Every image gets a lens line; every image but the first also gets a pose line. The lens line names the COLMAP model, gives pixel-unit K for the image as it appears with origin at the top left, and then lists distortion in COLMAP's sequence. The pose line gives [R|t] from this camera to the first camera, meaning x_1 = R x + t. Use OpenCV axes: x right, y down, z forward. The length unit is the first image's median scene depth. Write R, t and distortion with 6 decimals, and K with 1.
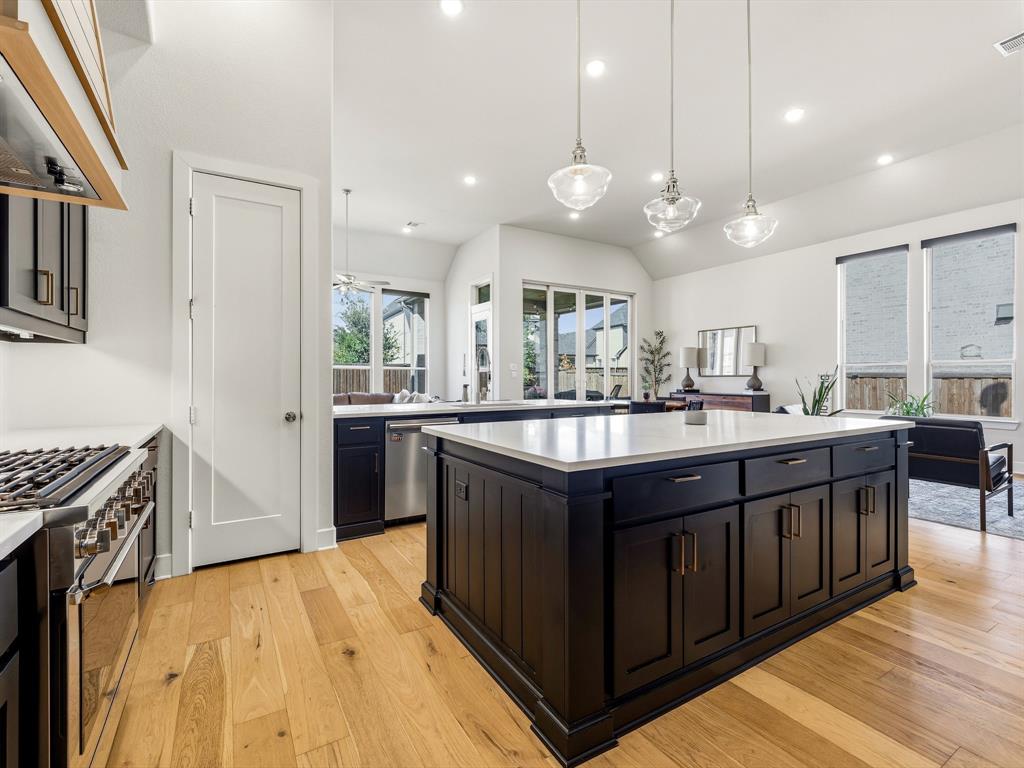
lens RADIAL K [[483.7, 0, 502.8], [0, 483.7, 376.4], [0, 0, 1]] dist [0.004539, 0.000288]
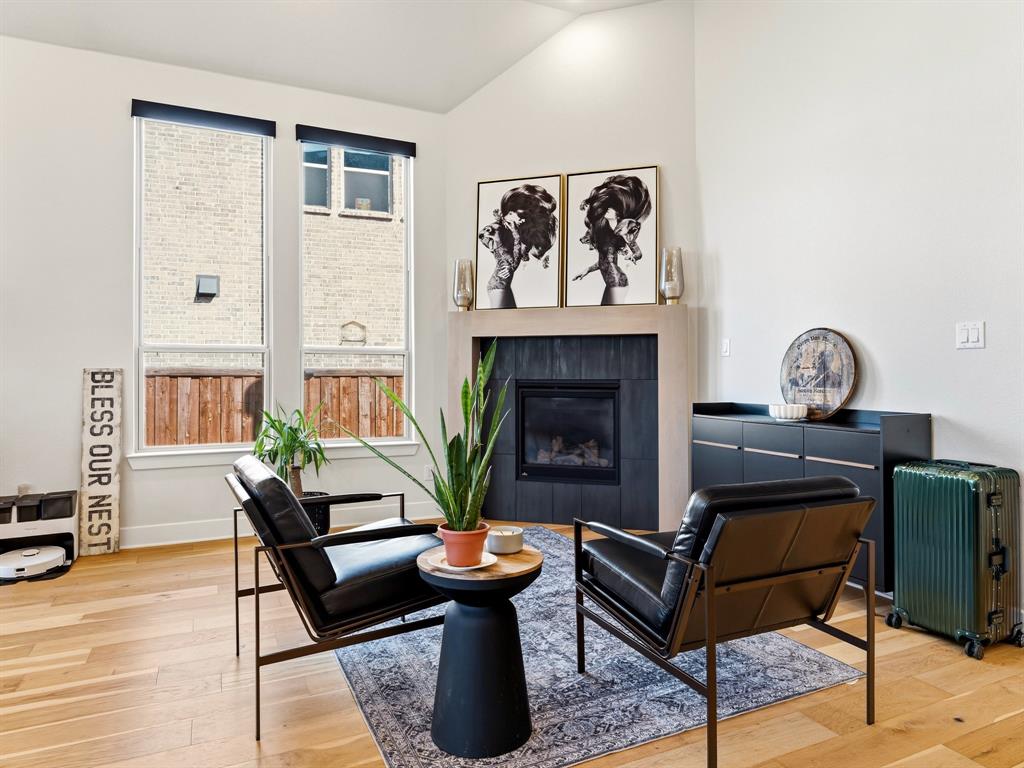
lens RADIAL K [[635.8, 0, 492.7], [0, 635.8, 367.6], [0, 0, 1]] dist [-0.000866, 0.000683]
pose [[0.091469, 0.008737, 0.995770, 0.117735], [0.001372, 0.999959, -0.008900, -0.000407], [-0.995807, 0.002180, 0.091454, 0.481665]]
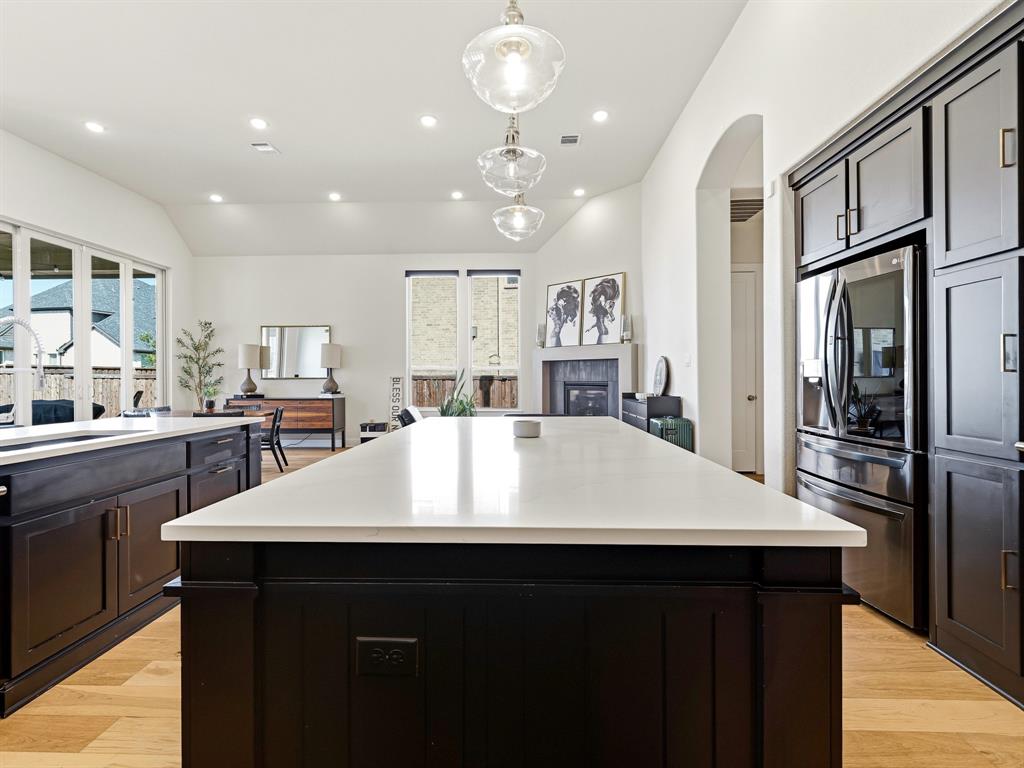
lens RADIAL K [[483.7, 0, 512.3], [0, 483.7, 381.1], [0, 0, 1]] dist [0.004539, 0.000288]
pose [[0.525327, -0.007330, 0.850869, -0.091322], [0.002935, 0.999973, 0.006803, -0.000868], [-0.850895, -0.001076, 0.525334, 0.167073]]
